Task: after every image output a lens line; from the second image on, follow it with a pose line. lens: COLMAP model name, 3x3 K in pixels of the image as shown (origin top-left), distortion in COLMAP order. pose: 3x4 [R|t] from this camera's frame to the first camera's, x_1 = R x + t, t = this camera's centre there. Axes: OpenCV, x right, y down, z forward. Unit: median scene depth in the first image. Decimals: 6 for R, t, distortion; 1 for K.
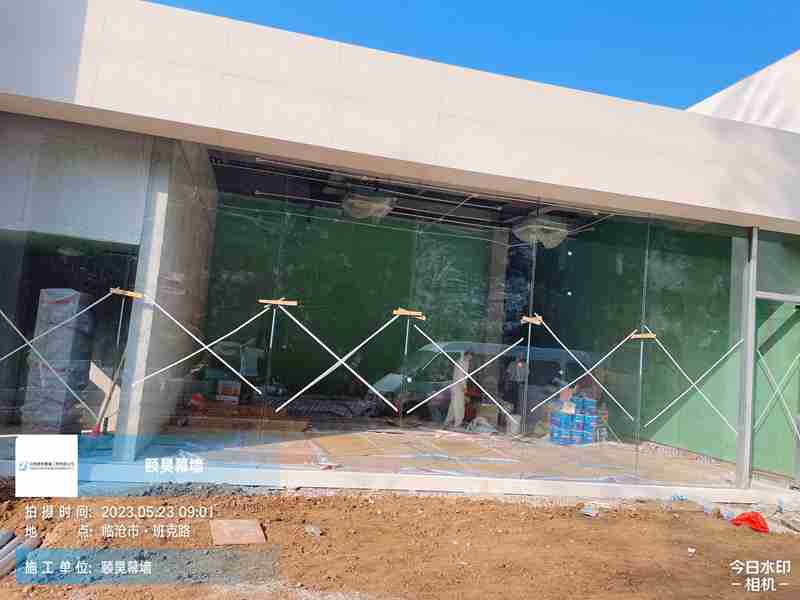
lens RADIAL K [[606.8, 0, 403.6], [0, 606.8, 299.5], [0, 0, 1]] dist [0.076238, -0.116702]
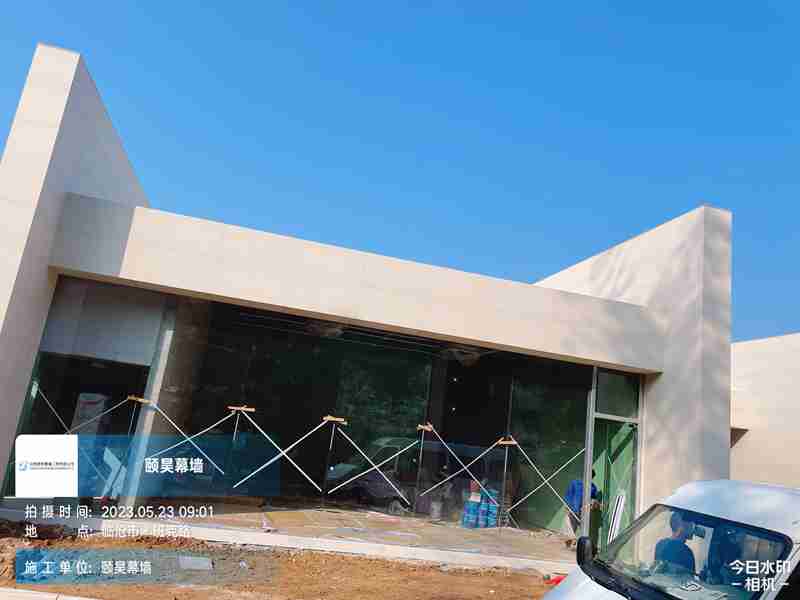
lens RADIAL K [[605.0, 0, 400.6], [0, 605.0, 295.7], [0, 0, 1]] dist [0.076455, -0.104177]
pose [[0.999075, 0.042961, -0.001782, 0.150480], [-0.042758, 0.988279, -0.146546, -0.060873], [-0.004535, 0.146487, 0.989202, -0.437712]]
